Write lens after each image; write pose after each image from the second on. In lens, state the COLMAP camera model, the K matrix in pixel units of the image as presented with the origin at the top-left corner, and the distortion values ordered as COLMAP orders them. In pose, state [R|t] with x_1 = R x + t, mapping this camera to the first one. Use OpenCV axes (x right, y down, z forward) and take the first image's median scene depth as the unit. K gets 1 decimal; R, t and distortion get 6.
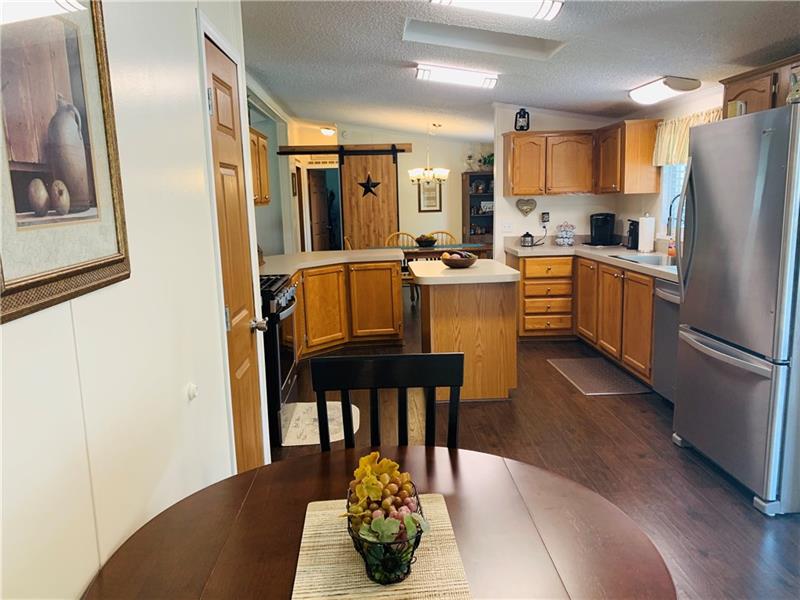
lens RADIAL K [[595.1, 0, 400.0], [0, 595.1, 300.0], [0, 0, 1]] dist [0.086357, -0.000478]
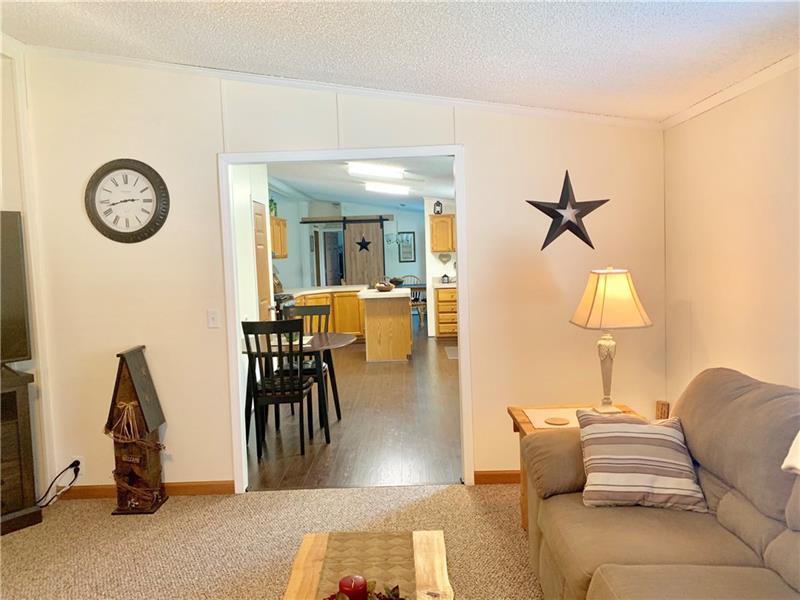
lens RADIAL K [[609.8, 0, 400.0], [0, 609.8, 300.0], [0, 0, 1]] dist [0.003507, -0.002931]
pose [[0.997708, -0.001162, -0.067656, 0.132607], [-0.004680, 0.996274, -0.086121, 0.064899], [0.067504, 0.086240, 0.993985, -0.420997]]
